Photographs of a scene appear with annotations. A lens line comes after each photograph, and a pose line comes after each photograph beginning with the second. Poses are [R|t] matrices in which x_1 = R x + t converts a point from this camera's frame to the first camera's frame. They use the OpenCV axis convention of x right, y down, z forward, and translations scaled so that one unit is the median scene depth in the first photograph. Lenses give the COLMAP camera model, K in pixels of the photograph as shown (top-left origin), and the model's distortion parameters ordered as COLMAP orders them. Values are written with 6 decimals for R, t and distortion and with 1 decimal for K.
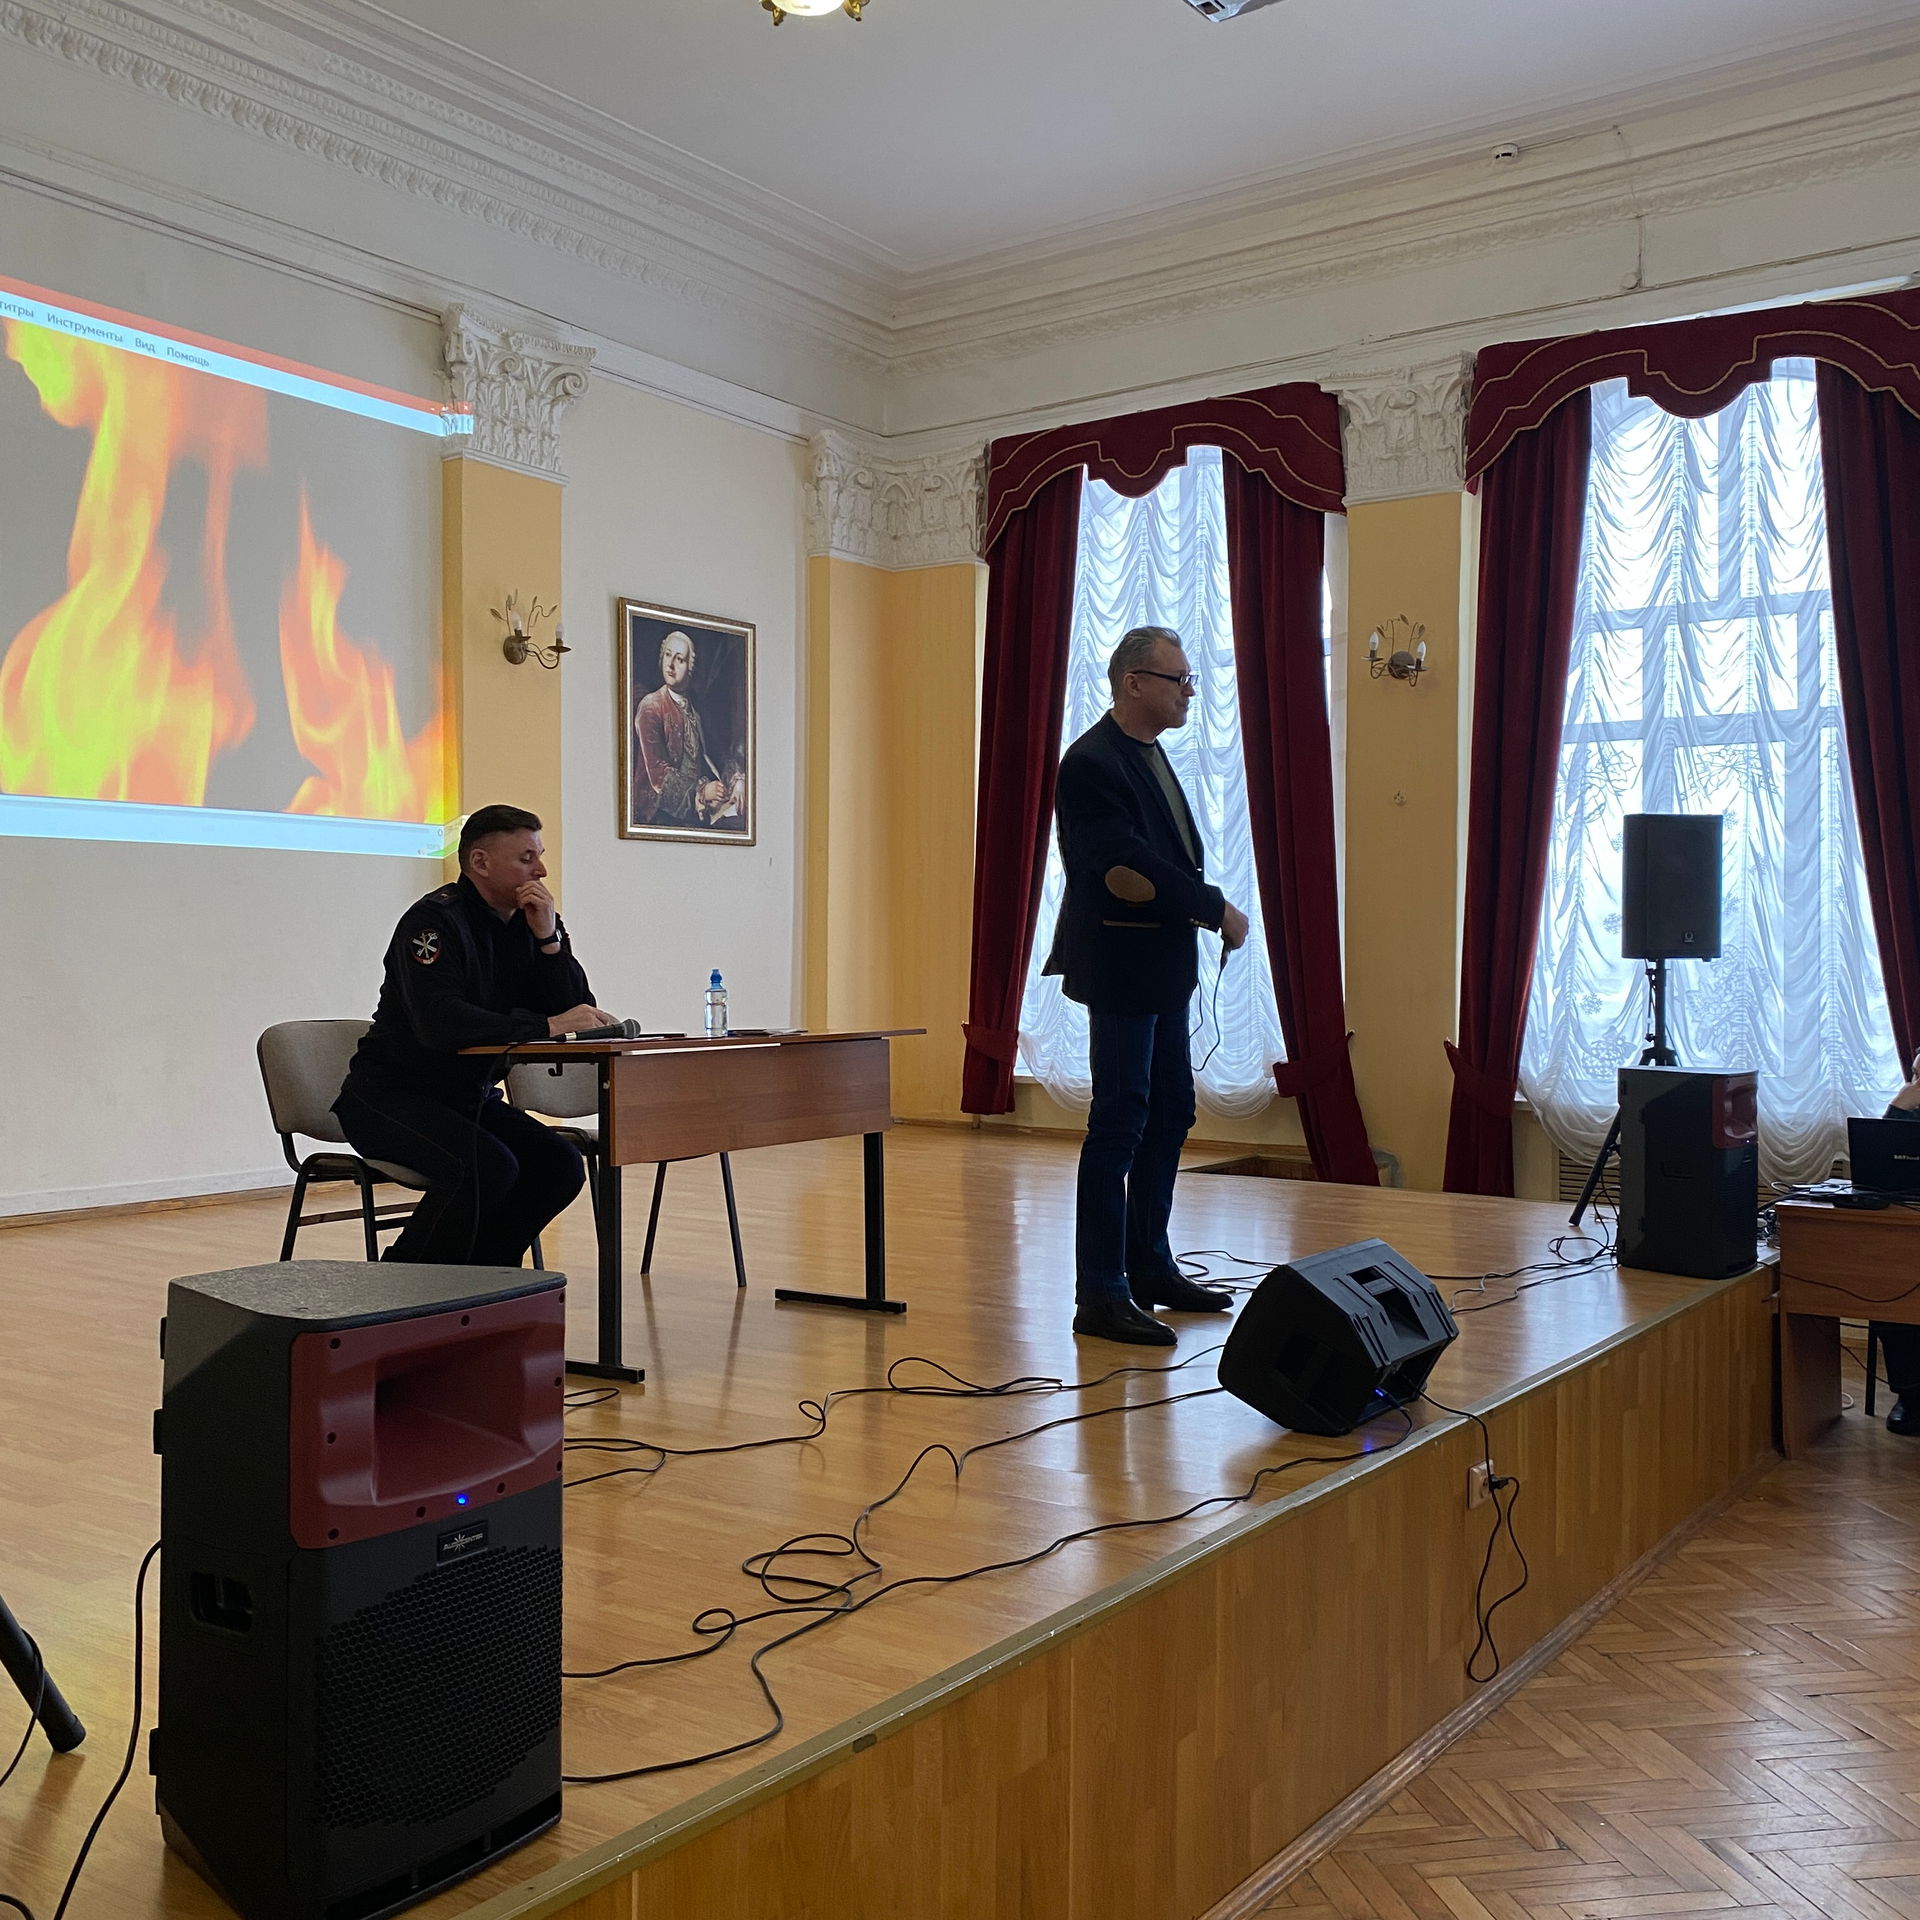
lens RADIAL K [[1988.2, 0, 1014.8], [0, 1988.2, 979.6], [0, 0, 1]] dist [0.114193, -0.233950]
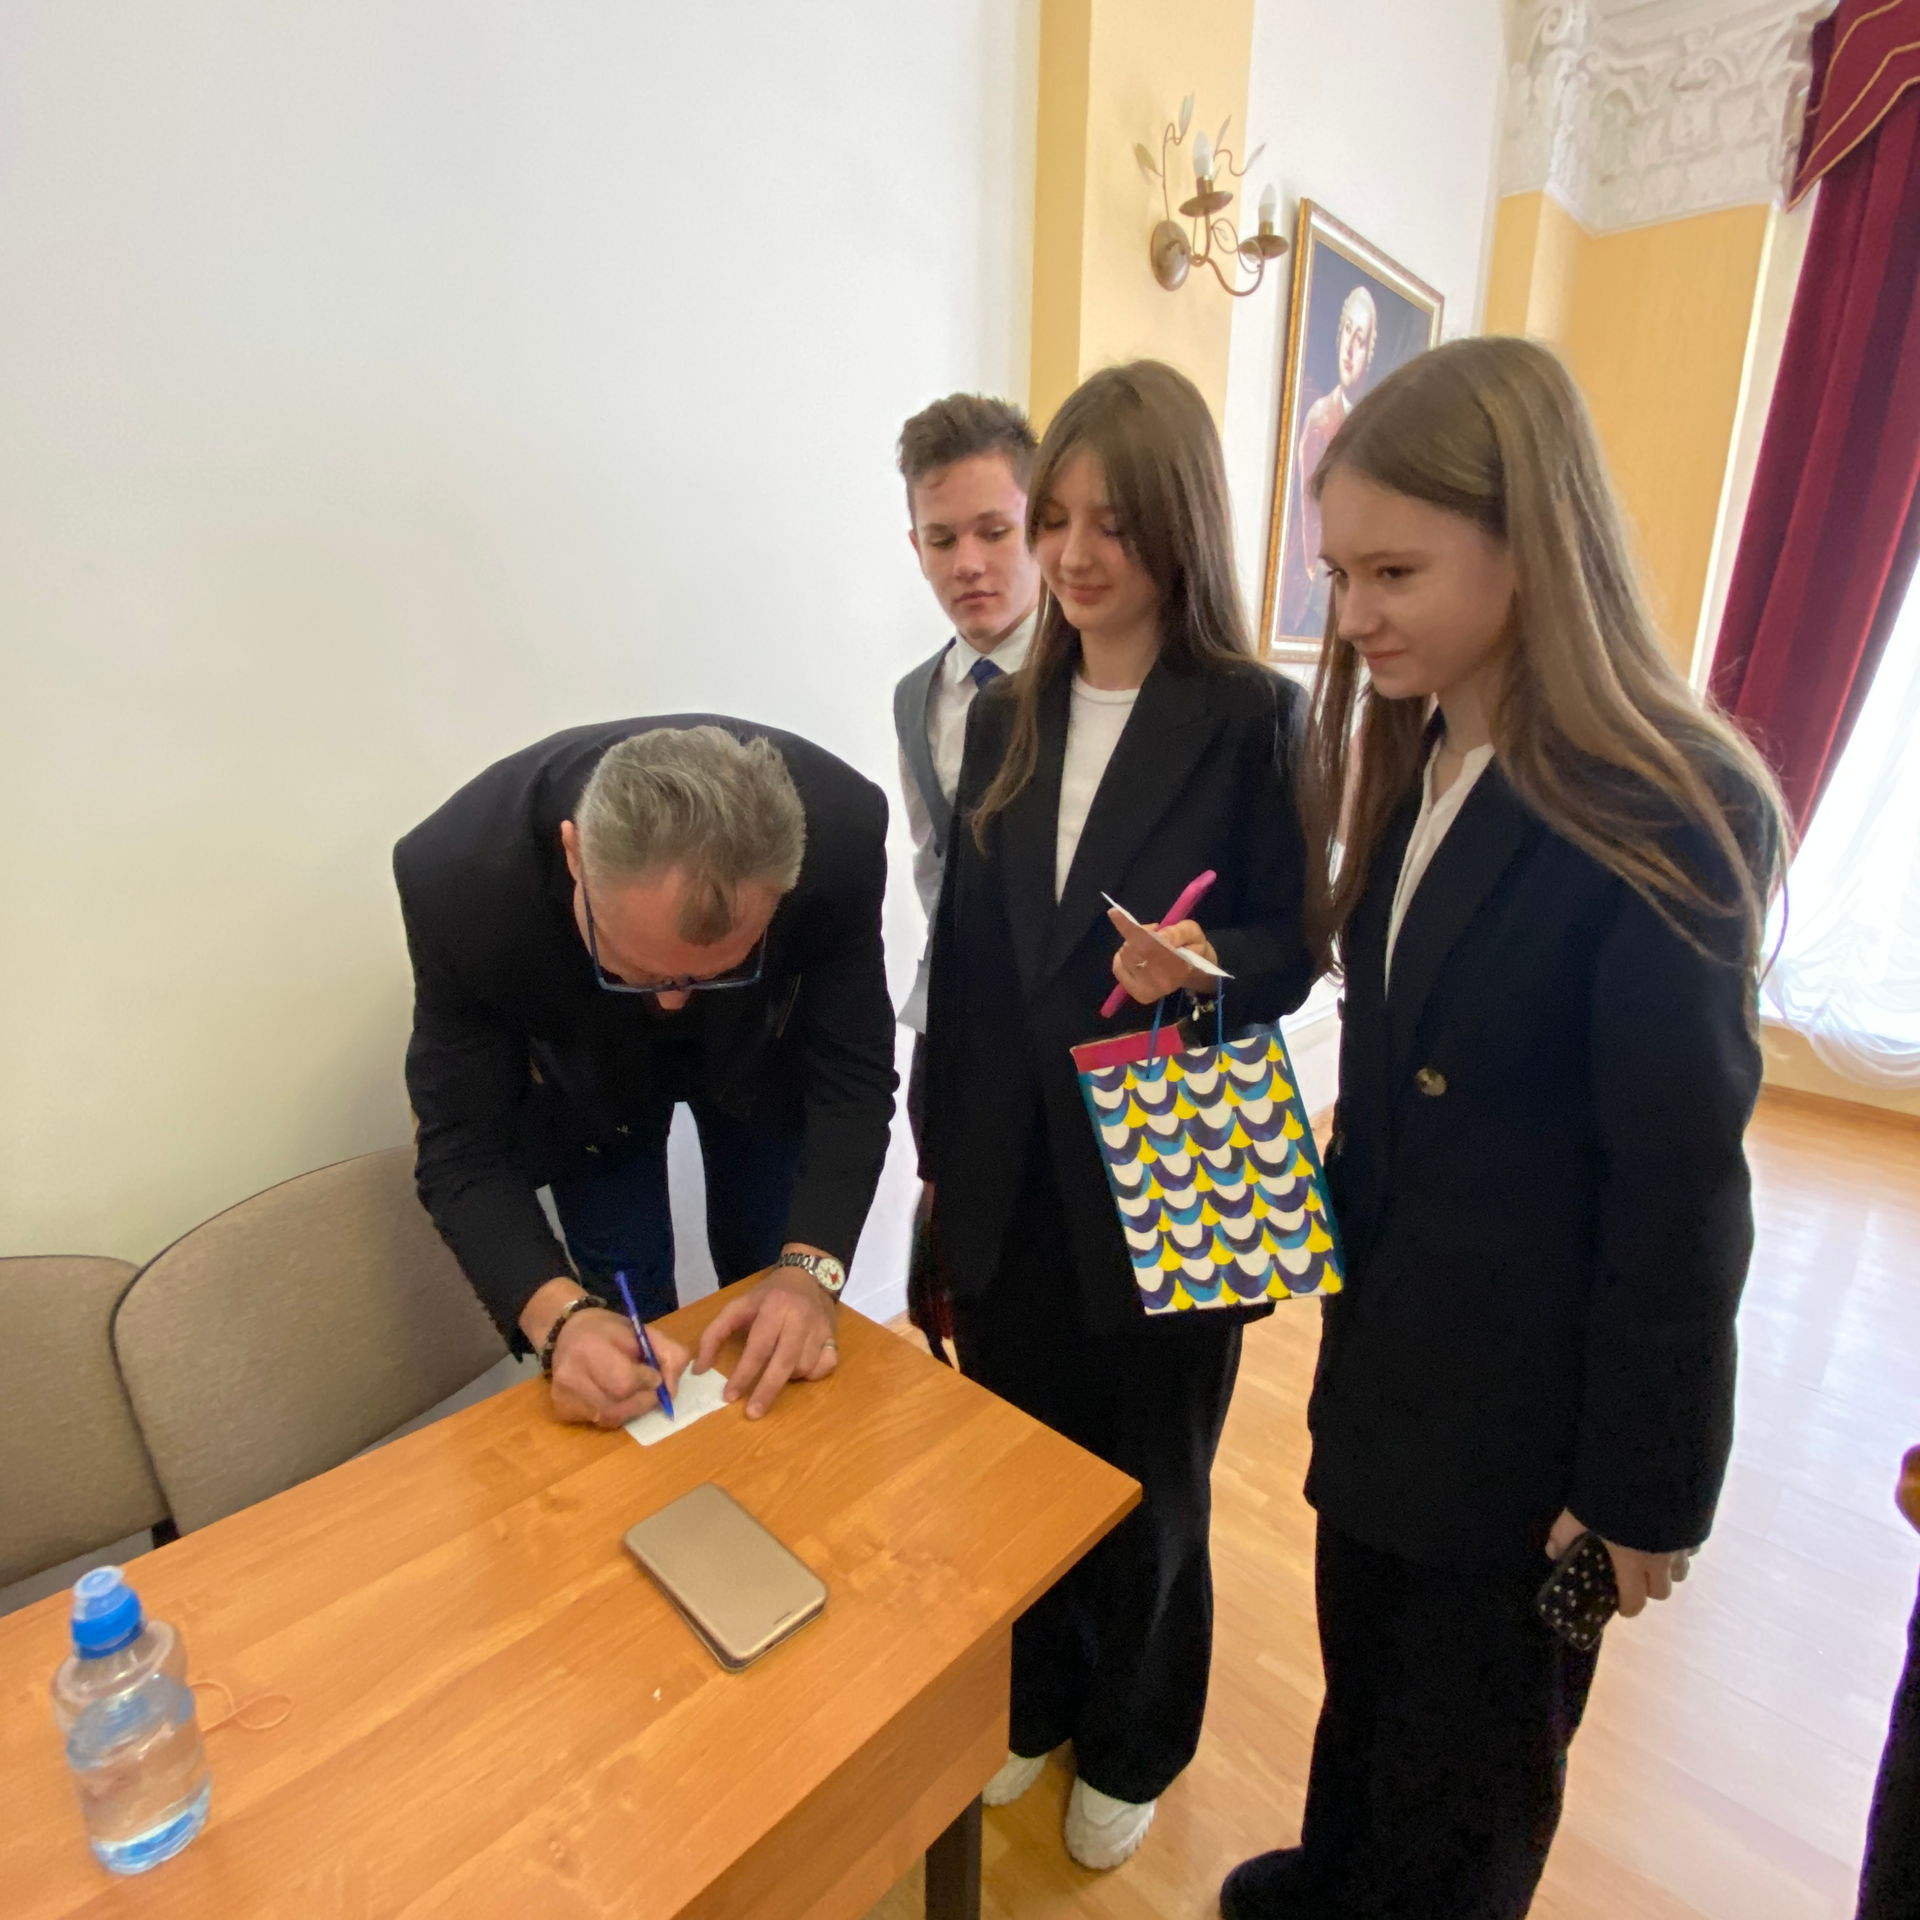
lens RADIAL K [[1032.7, 0, 960.0], [0, 1032.7, 960.0], [0, 0, 1]] dist [-0.002213, -0.010532]
pose [[0.985049, 0.055926, -0.162945, -0.232172], [-0.015568, 0.970868, 0.239111, -0.056007], [0.171570, -0.232999, 0.957223, 0.672993]]
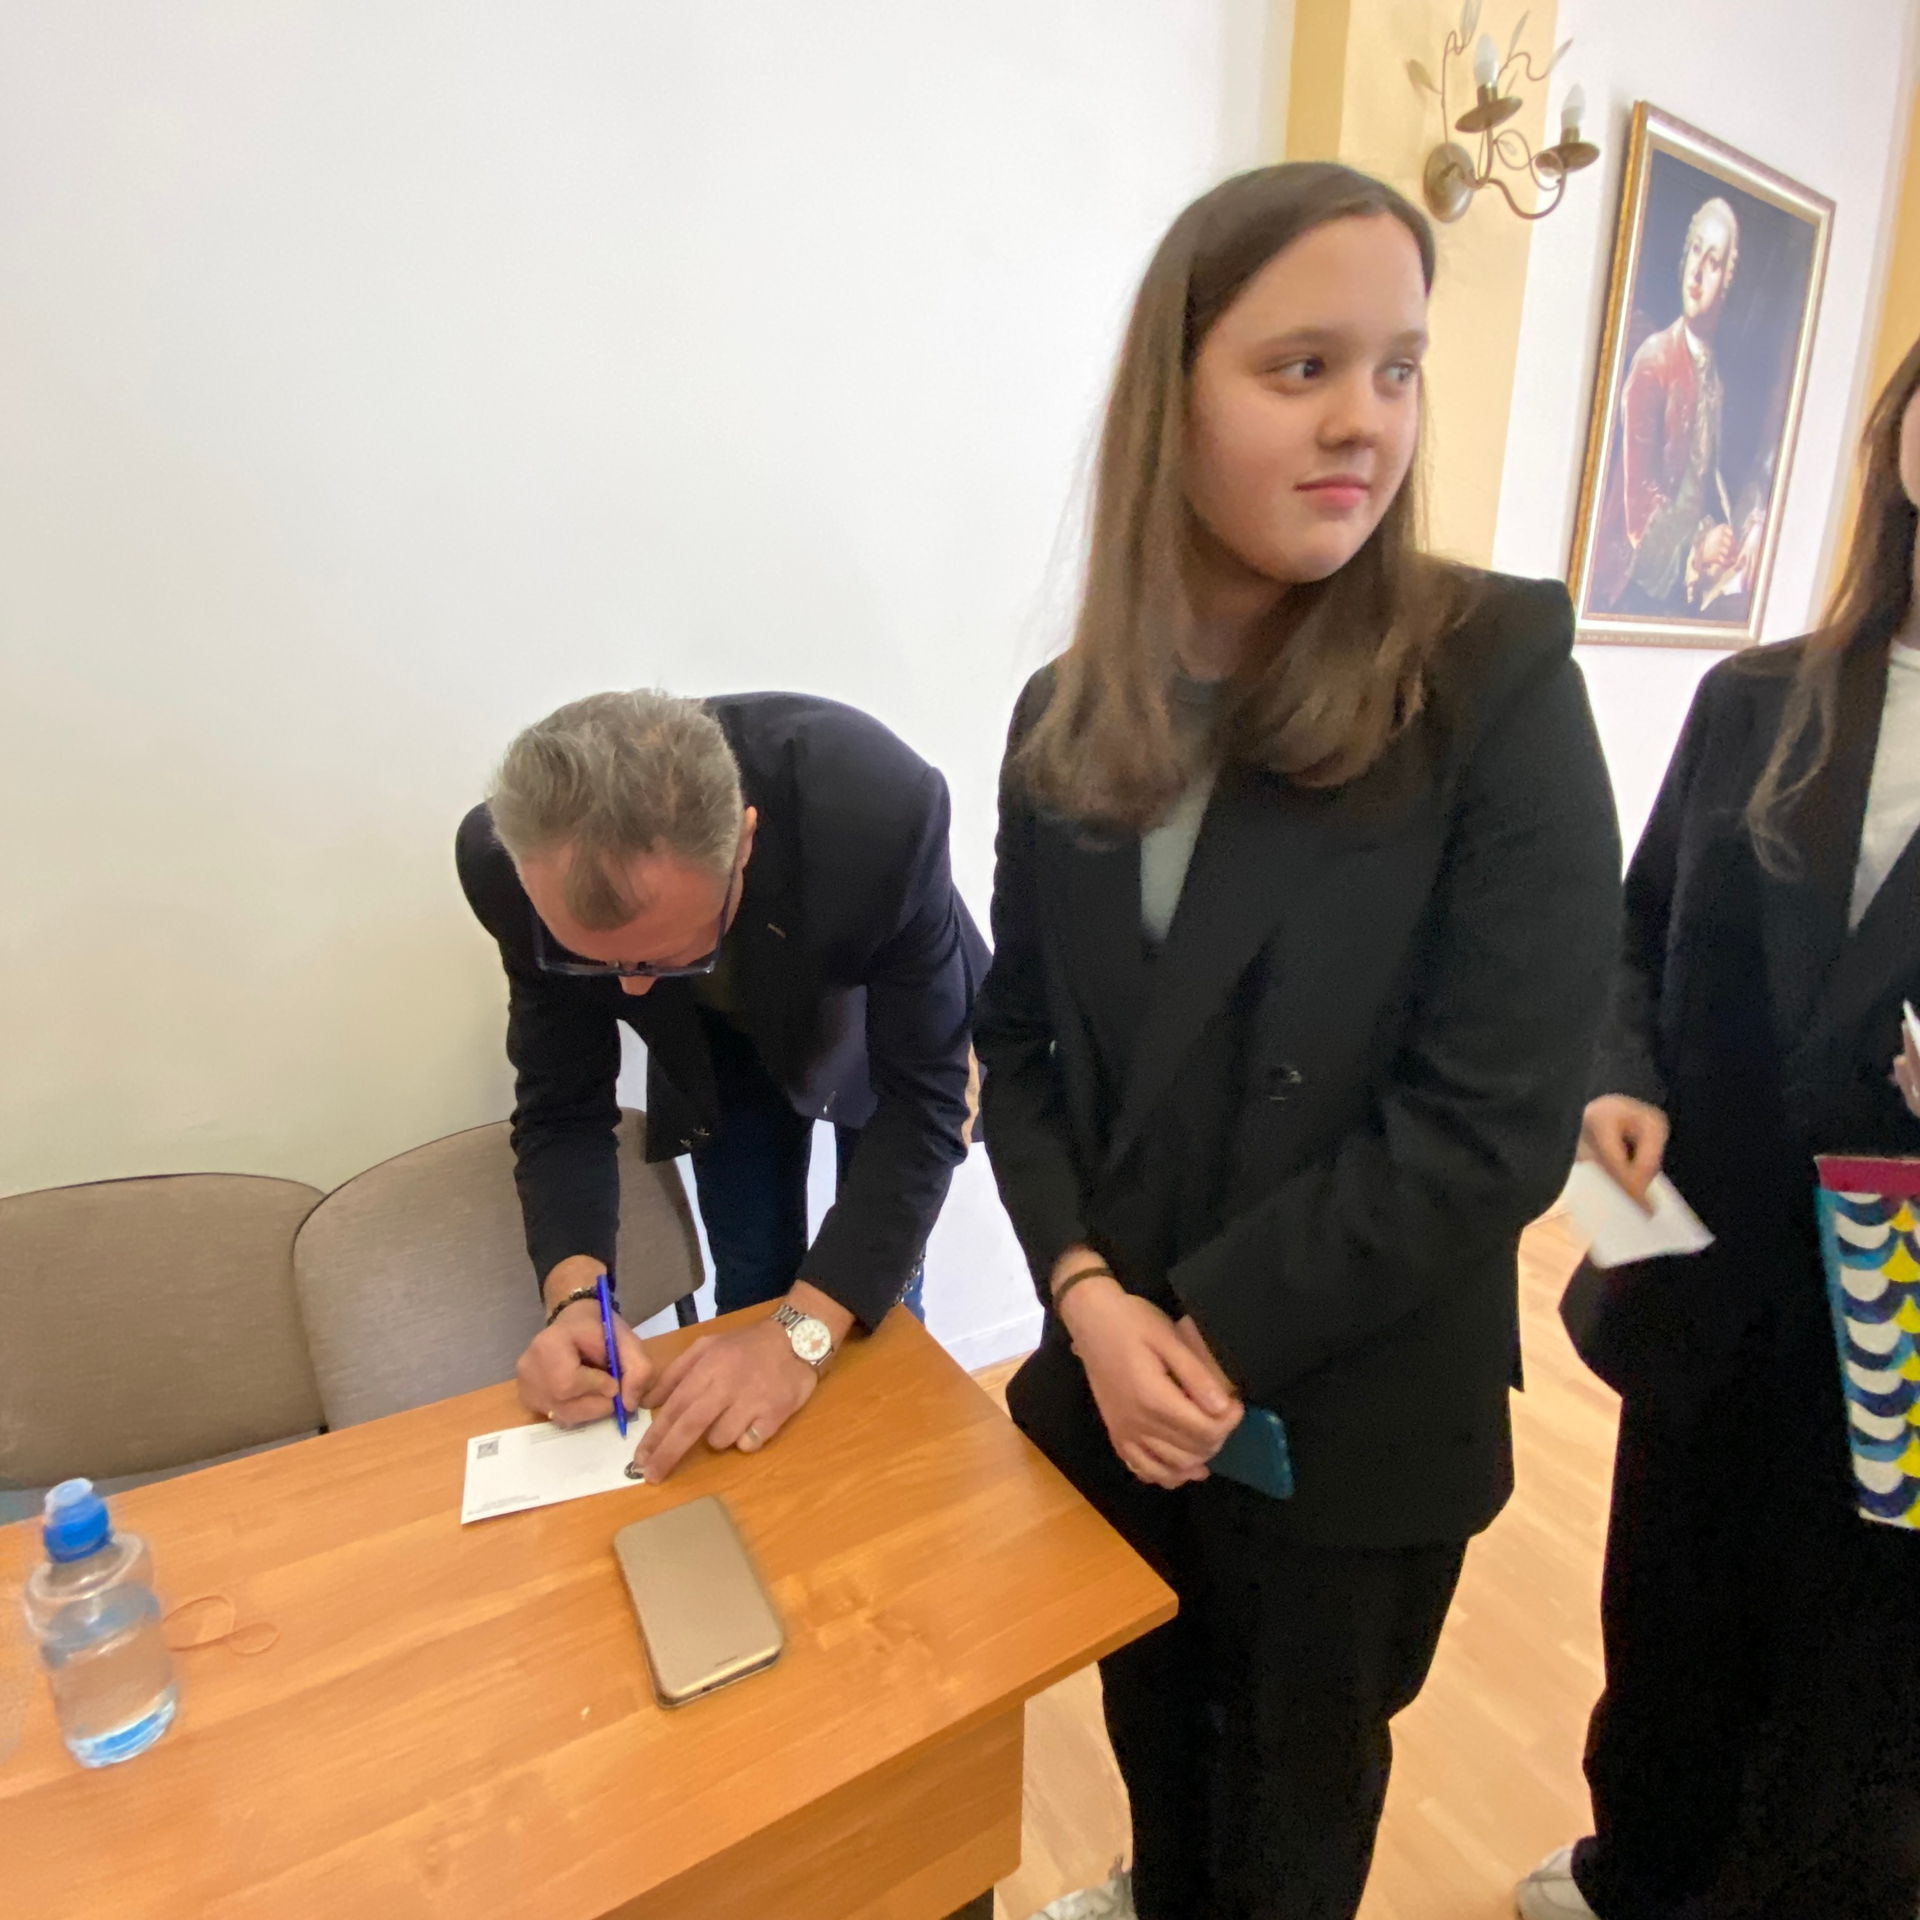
lens RADIAL K [[1032.7, 0, 960.0], [0, 1032.7, 960.0], [0, 0, 1]] dist [-0.002213, -0.010532]
pose [[0.899167, 0.112857, -0.422802, -0.216647], [-0.008022, 0.970261, 0.241929, -0.054390], [0.437532, -0.214143, 0.873332, 0.687302]]
